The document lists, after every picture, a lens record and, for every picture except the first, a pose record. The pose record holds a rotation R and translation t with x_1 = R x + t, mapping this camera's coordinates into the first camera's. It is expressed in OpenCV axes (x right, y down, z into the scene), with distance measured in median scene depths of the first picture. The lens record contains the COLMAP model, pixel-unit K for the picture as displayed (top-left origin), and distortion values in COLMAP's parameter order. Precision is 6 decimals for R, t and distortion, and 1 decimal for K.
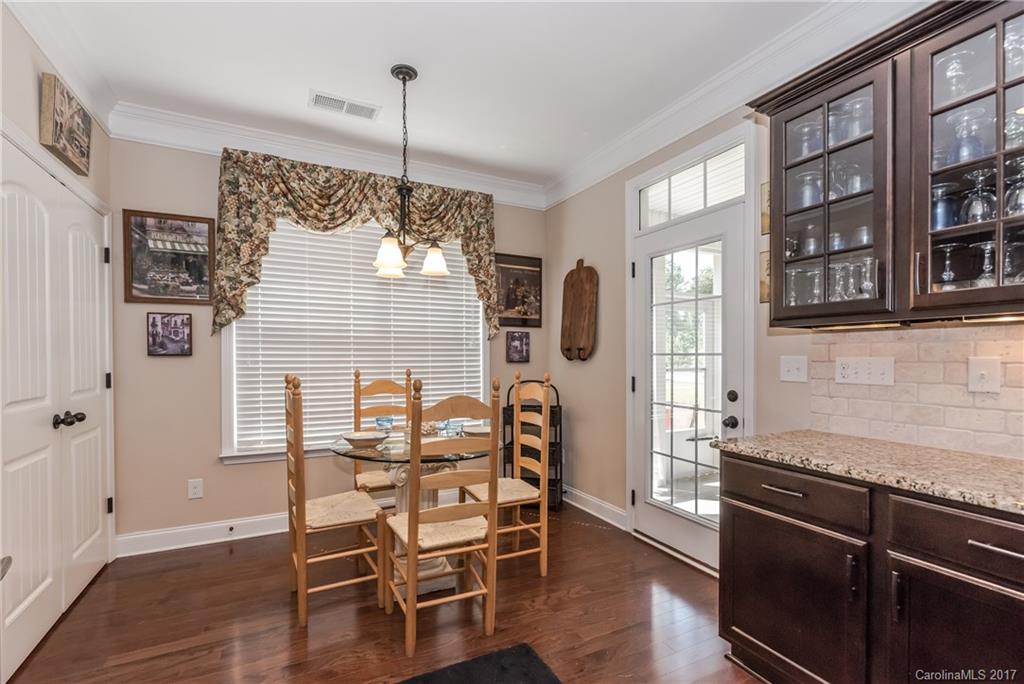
lens RADIAL K [[448.6, 0, 510.0], [0, 448.6, 361.9], [0, 0, 1]] dist [0.000775, -0.000009]
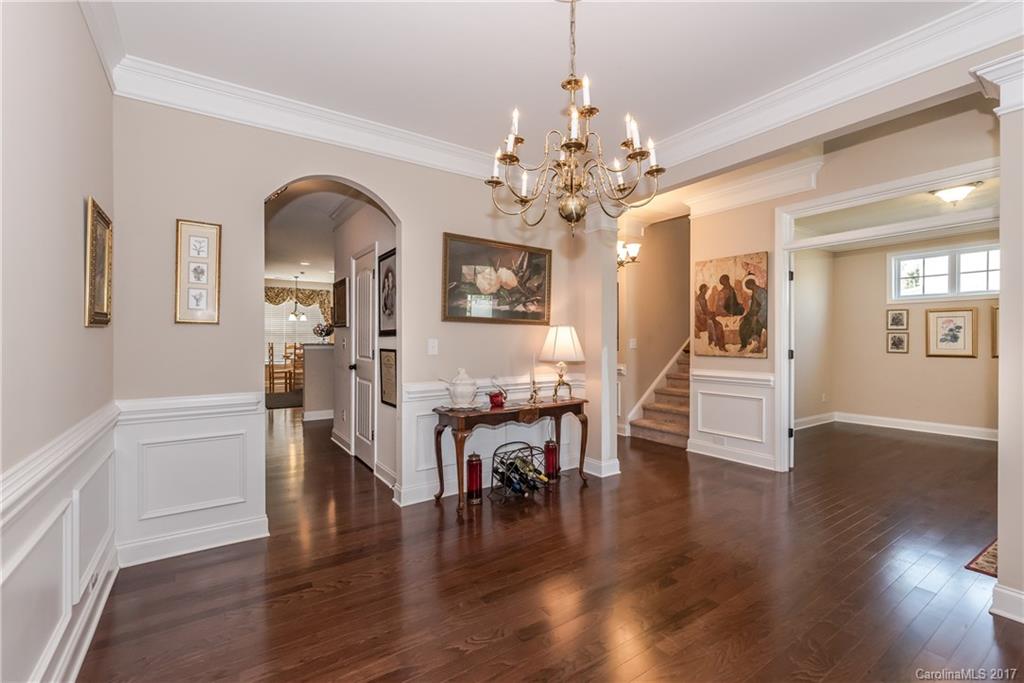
lens RADIAL K [[445.9, 0, 514.2], [0, 445.9, 340.3], [0, 0, 1]] dist [0.000705, -0.000075]
pose [[0.992402, 0.001256, 0.123031, 1.091156], [0.000301, 0.999920, -0.012635, 0.048409], [-0.123037, 0.012576, 0.992322, -2.920317]]
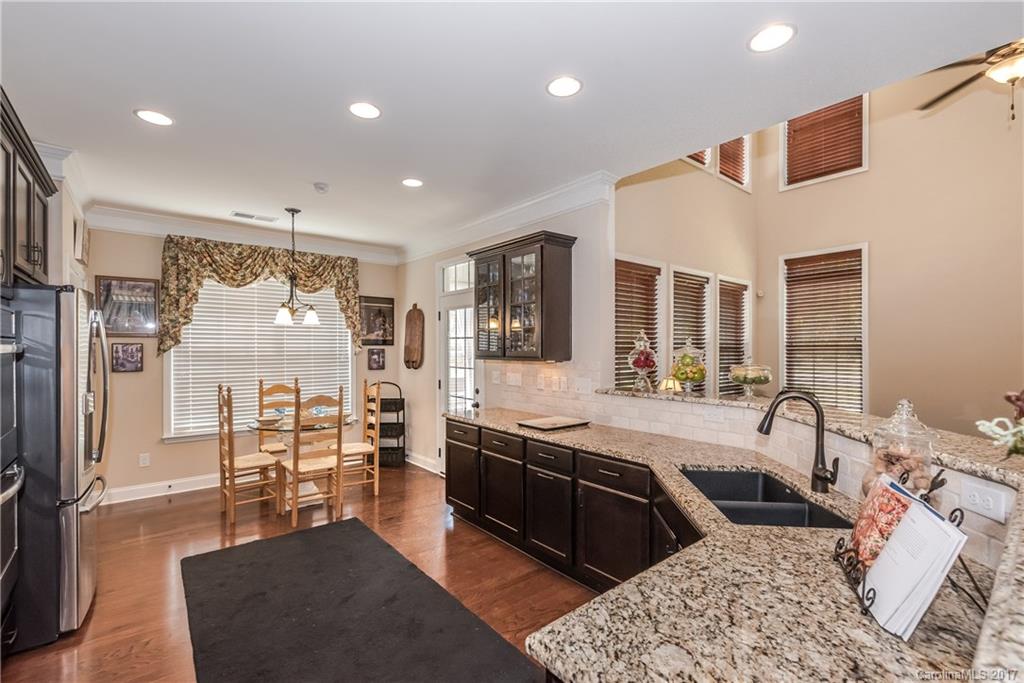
lens RADIAL K [[449.4, 0, 498.2], [0, 449.4, 343.3], [0, 0, 1]] dist [-0.000627, -0.000131]
pose [[0.983220, -0.002898, 0.182403, 0.178648], [0.007231, 0.999707, -0.023095, -0.060805], [-0.182283, 0.024026, 0.982953, -0.662340]]
